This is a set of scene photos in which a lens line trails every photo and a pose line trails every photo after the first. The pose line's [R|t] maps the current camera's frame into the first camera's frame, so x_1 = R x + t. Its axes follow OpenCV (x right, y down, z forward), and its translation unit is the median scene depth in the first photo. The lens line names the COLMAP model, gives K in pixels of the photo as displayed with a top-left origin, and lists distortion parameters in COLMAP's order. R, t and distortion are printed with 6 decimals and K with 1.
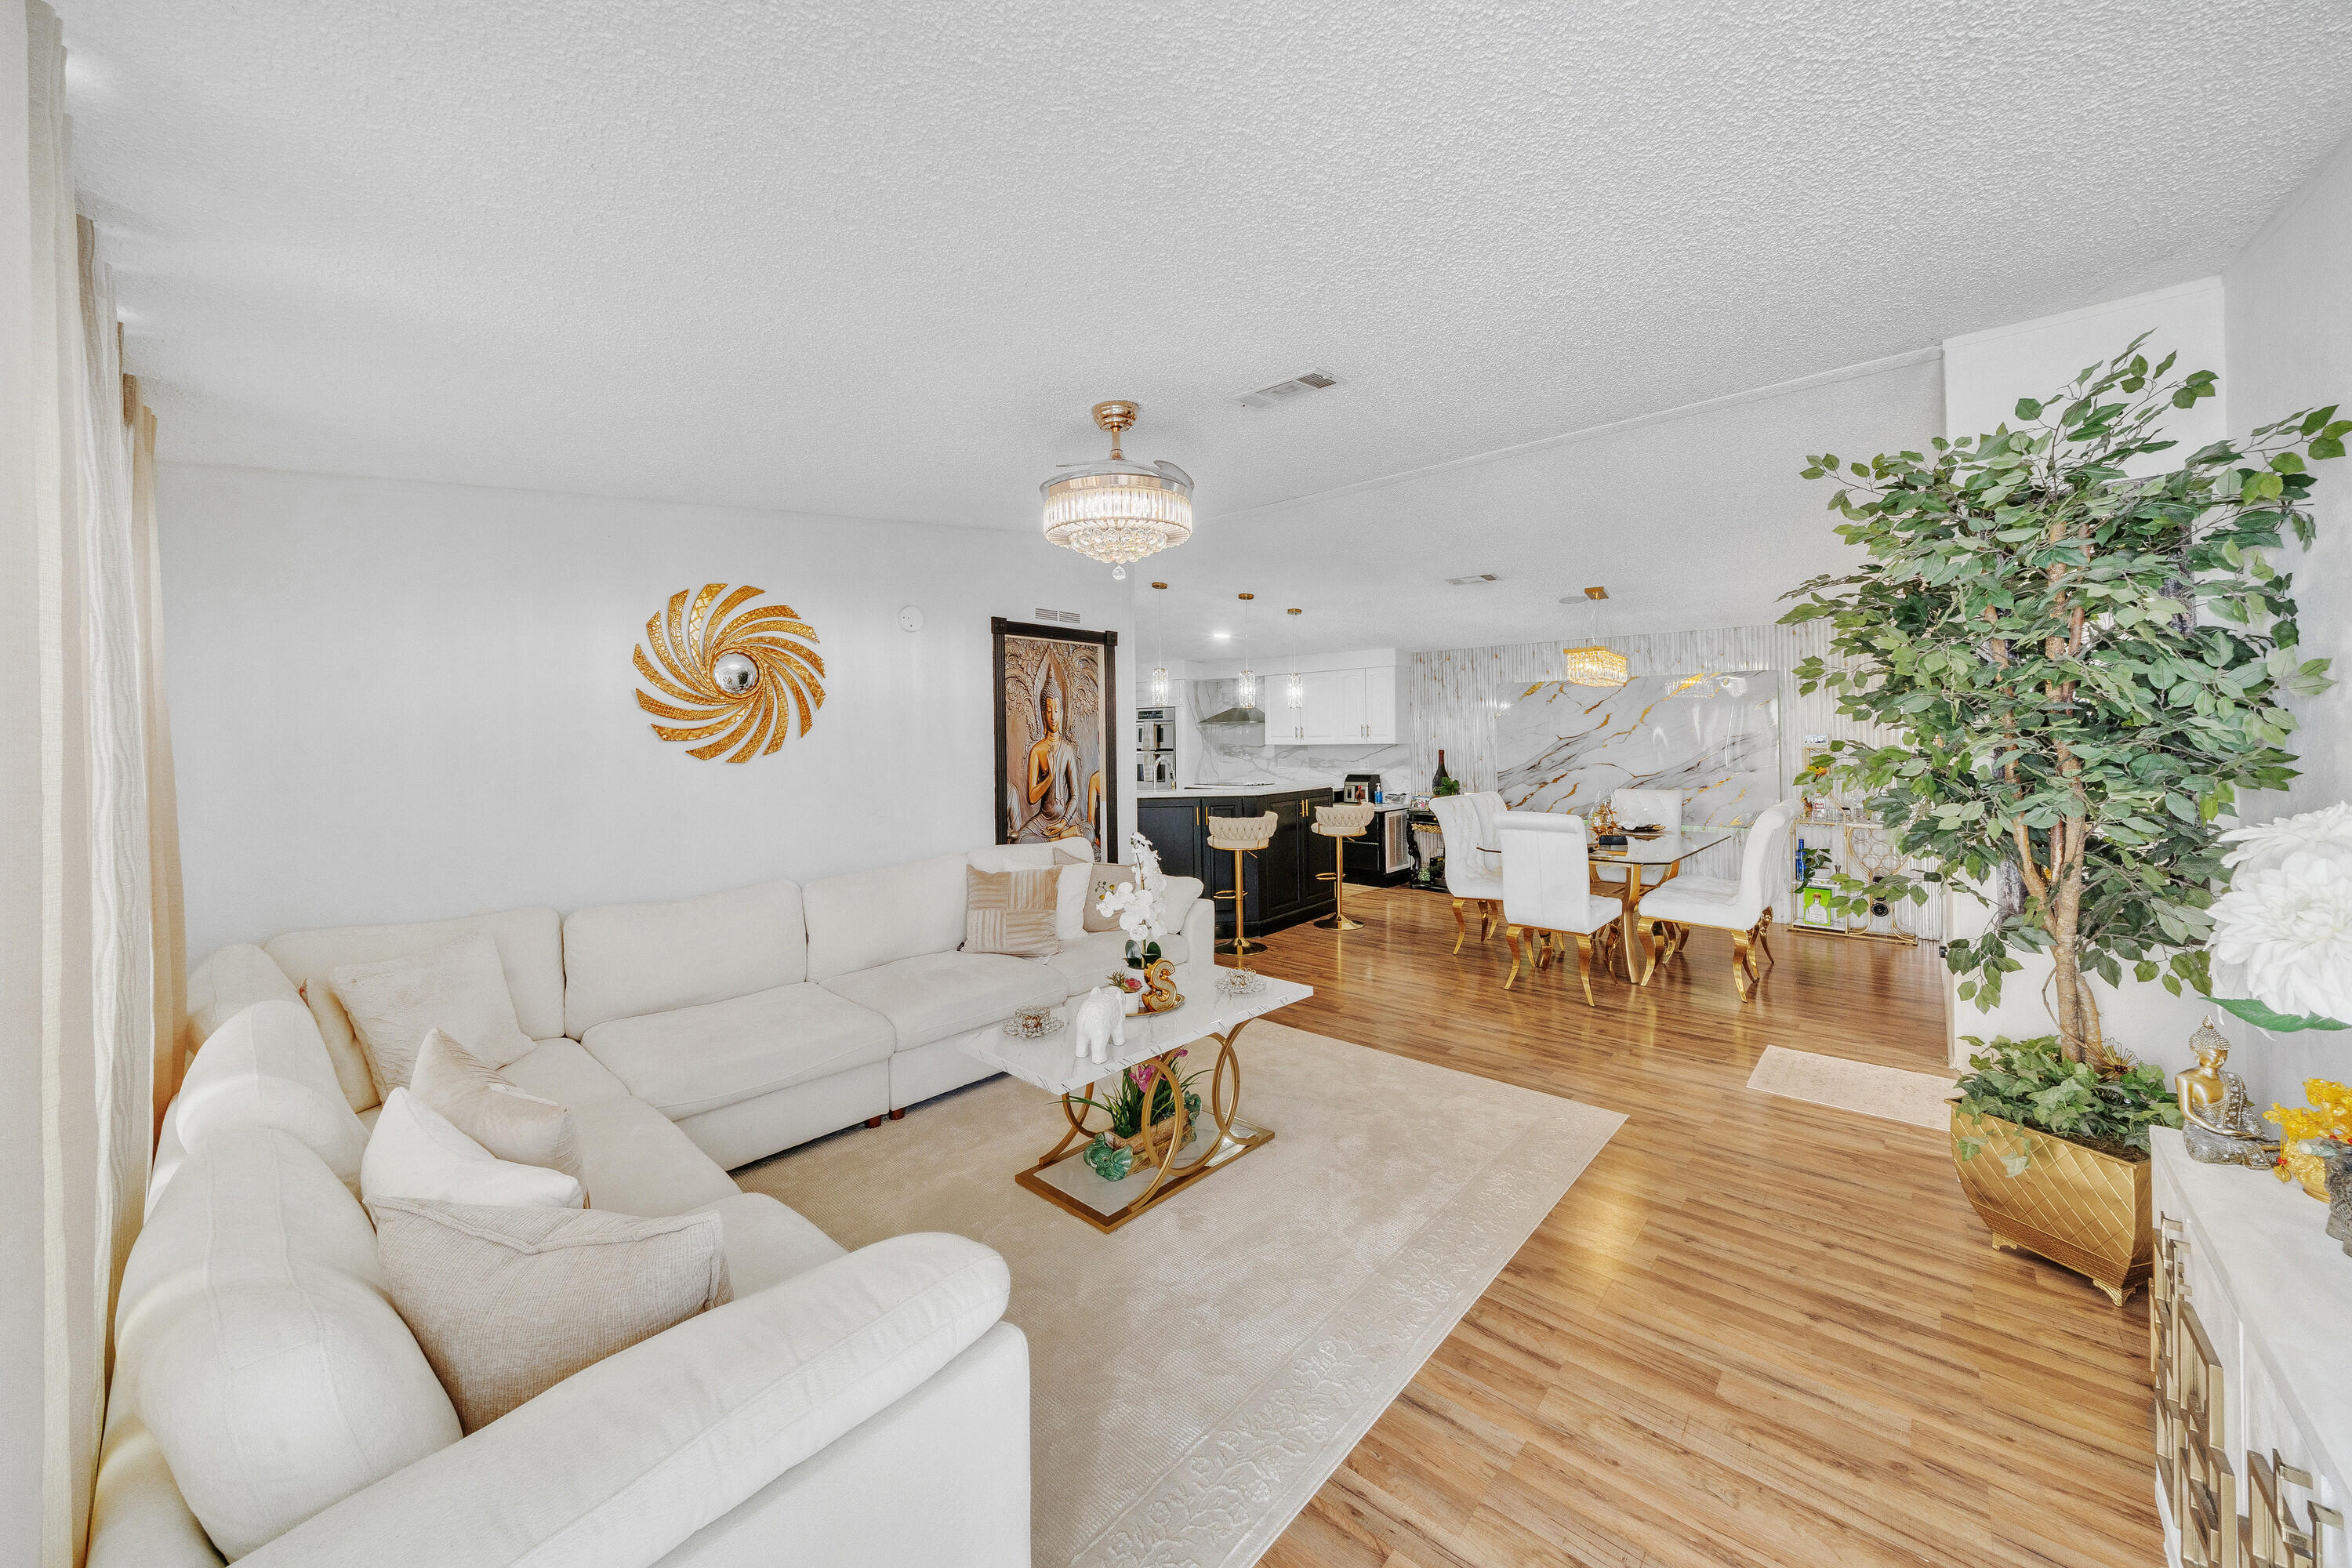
lens RADIAL K [[802.4, 0, 1185.6], [0, 802.4, 727.2], [0, 0, 1]] dist [-0.004163, -0.000569]
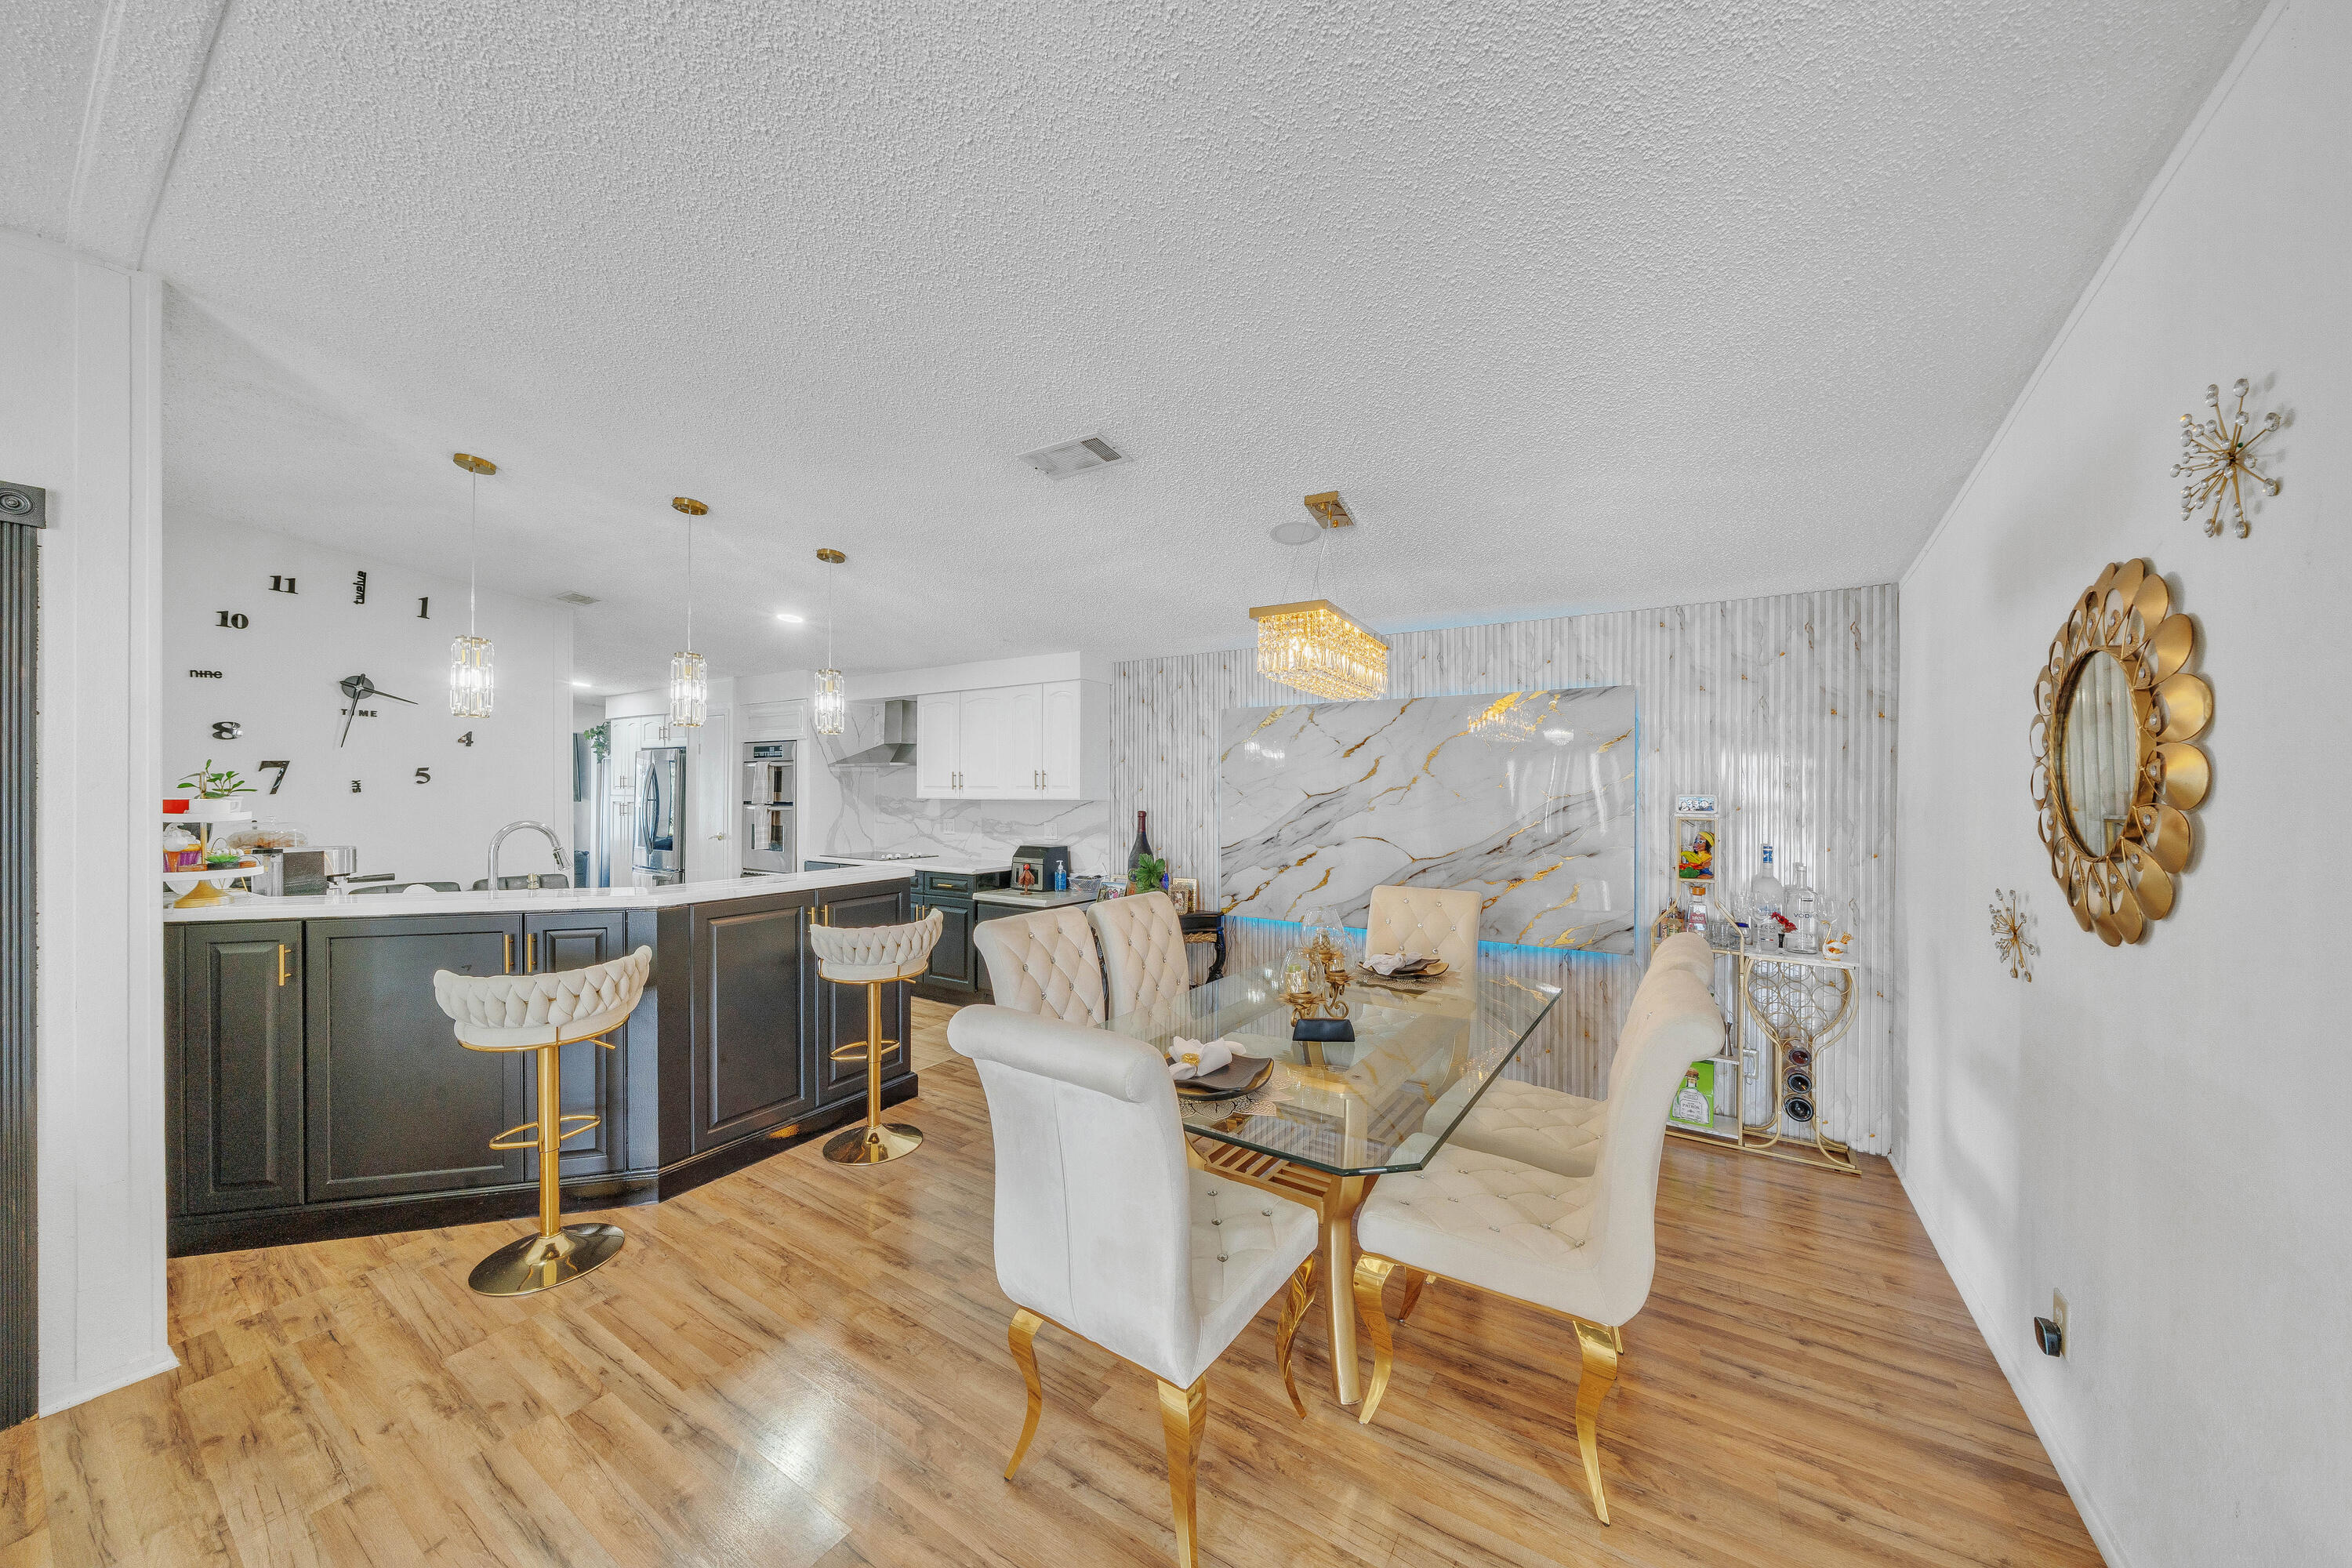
lens RADIAL K [[802.4, 0, 1168.3], [0, 802.4, 779.6], [0, 0, 1]] dist [-0.004163, -0.000569]
pose [[0.986761, 0.017775, 0.161206, 0.225744], [-0.017801, 0.999841, -0.001285, 0.003712], [-0.161203, -0.001601, 0.986920, 0.348664]]
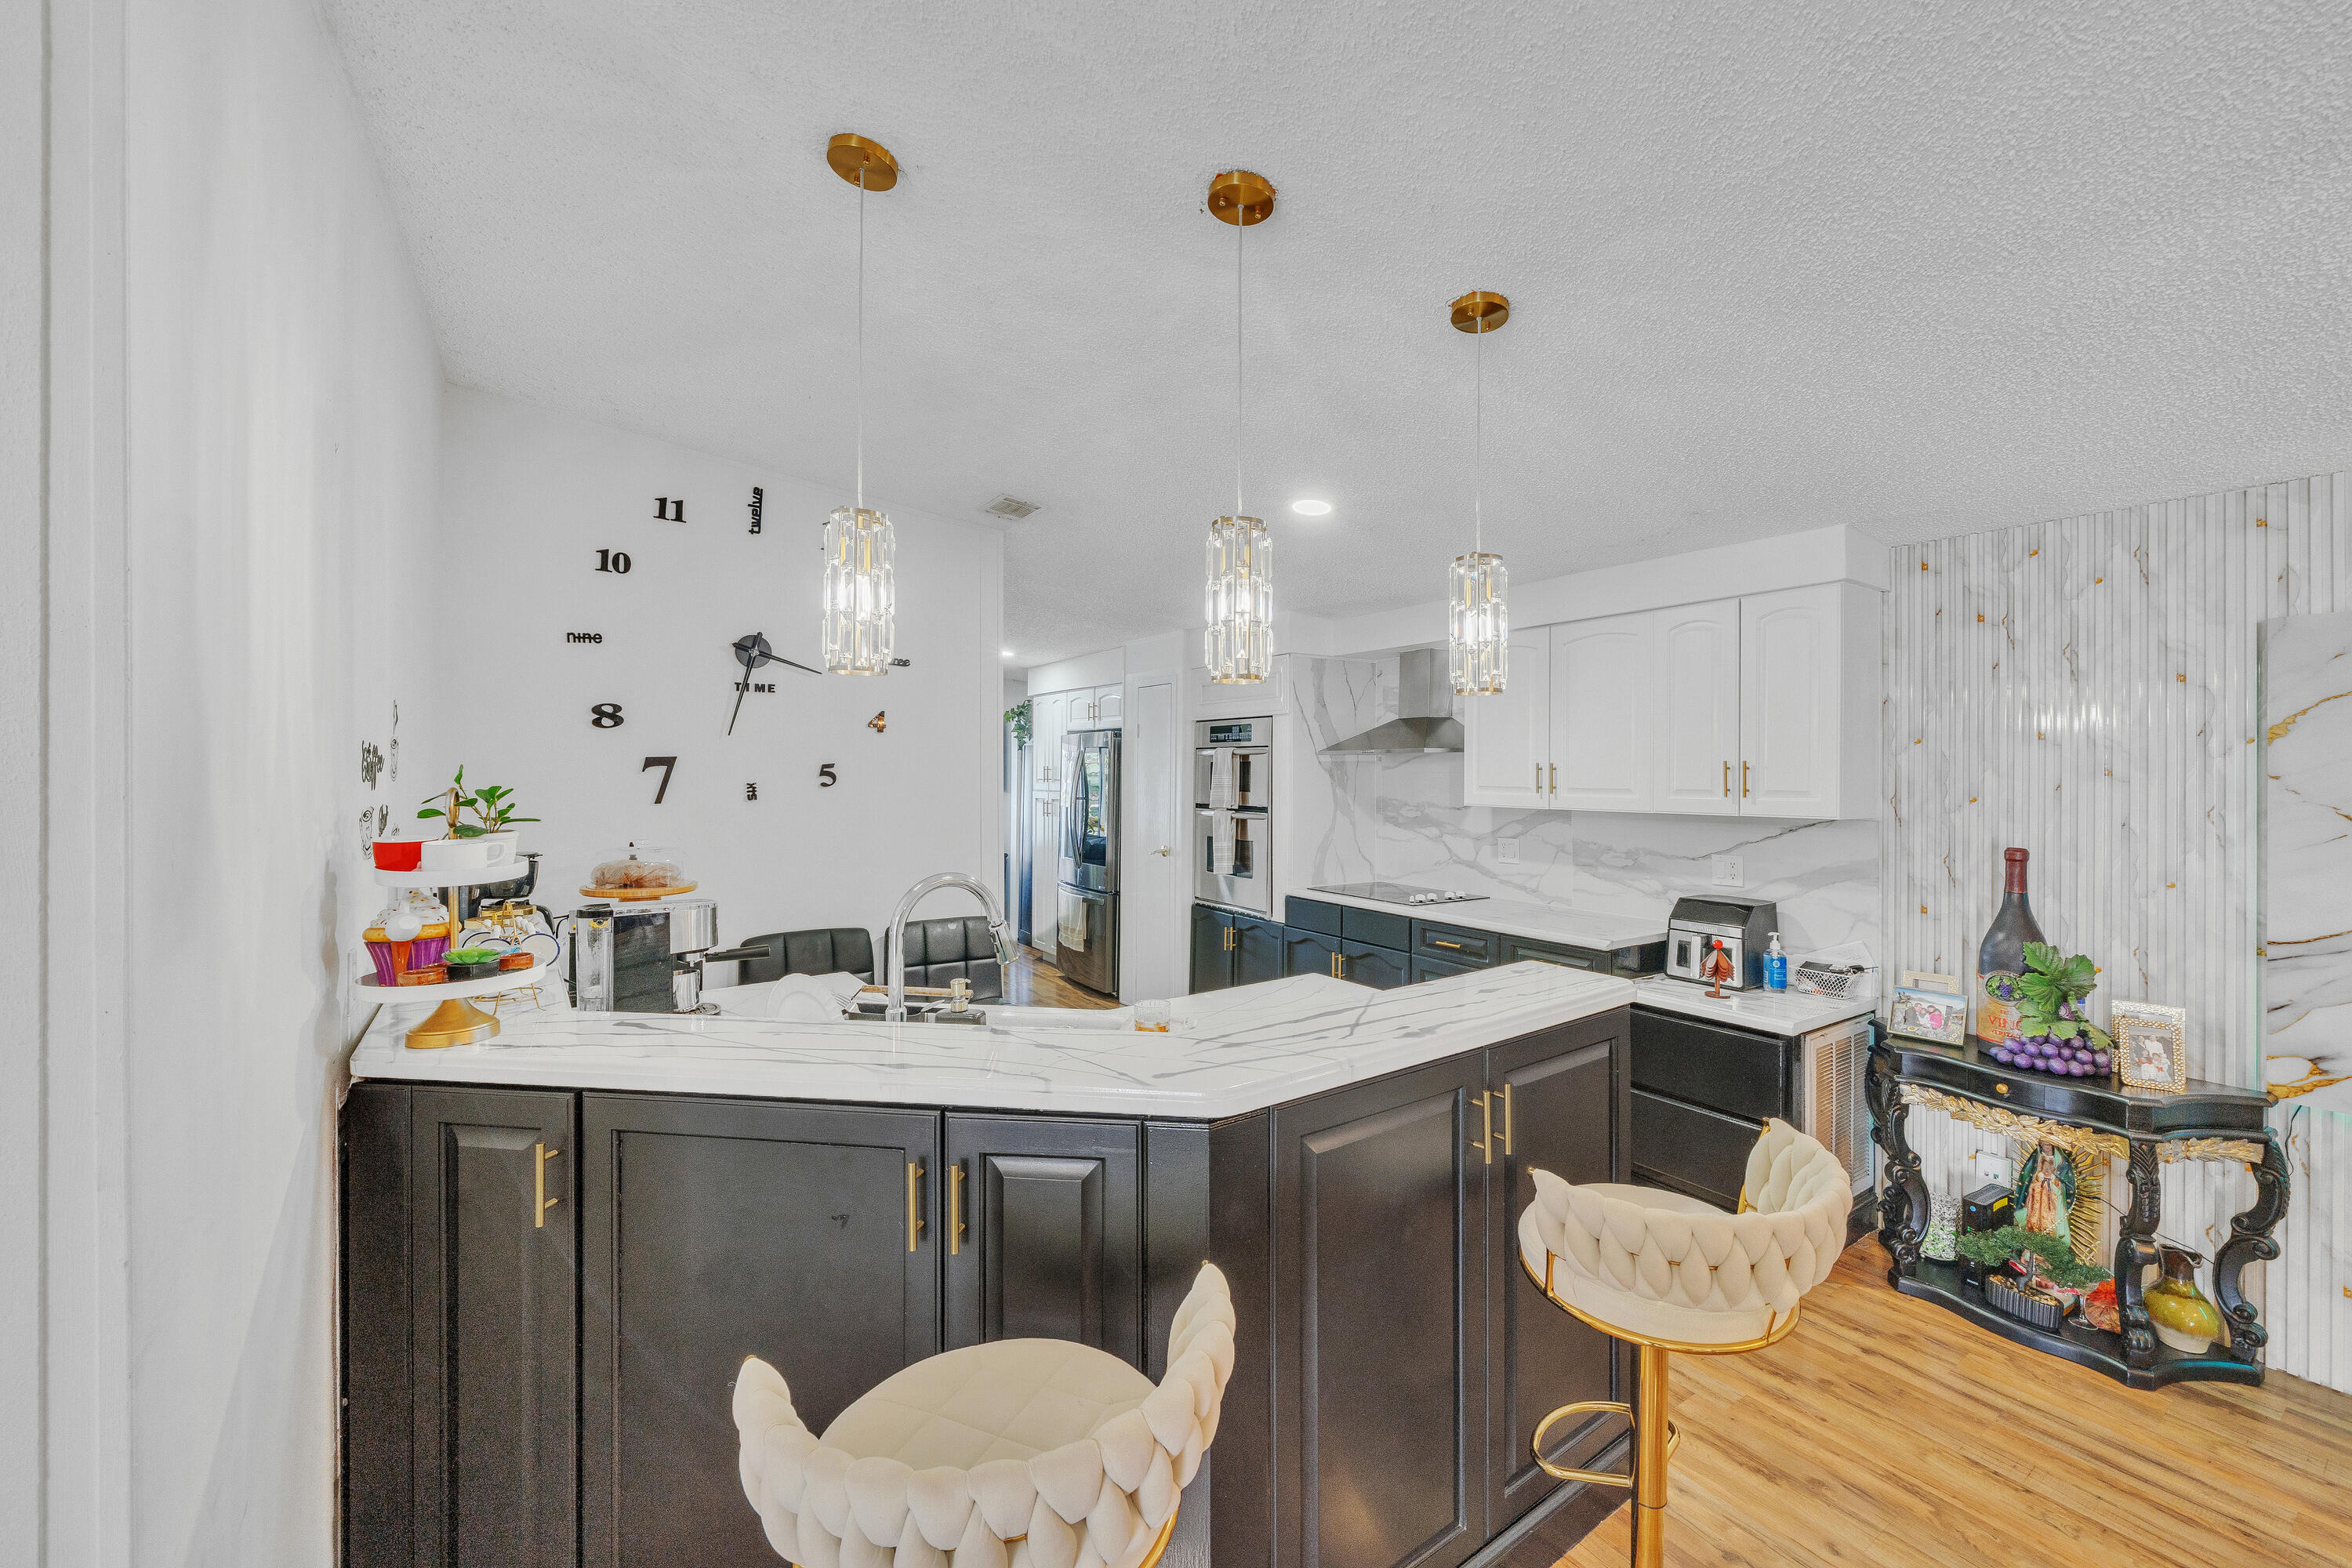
lens RADIAL K [[971.2, 0, 1223.8], [0, 971.2, 750.1], [0, 0, 1]] dist [-0.001460, -0.000120]
pose [[0.971809, 0.011238, -0.235501, 0.110328], [-0.013497, 0.999877, -0.007984, -0.001342], [0.235383, 0.010938, 0.971841, 0.552710]]
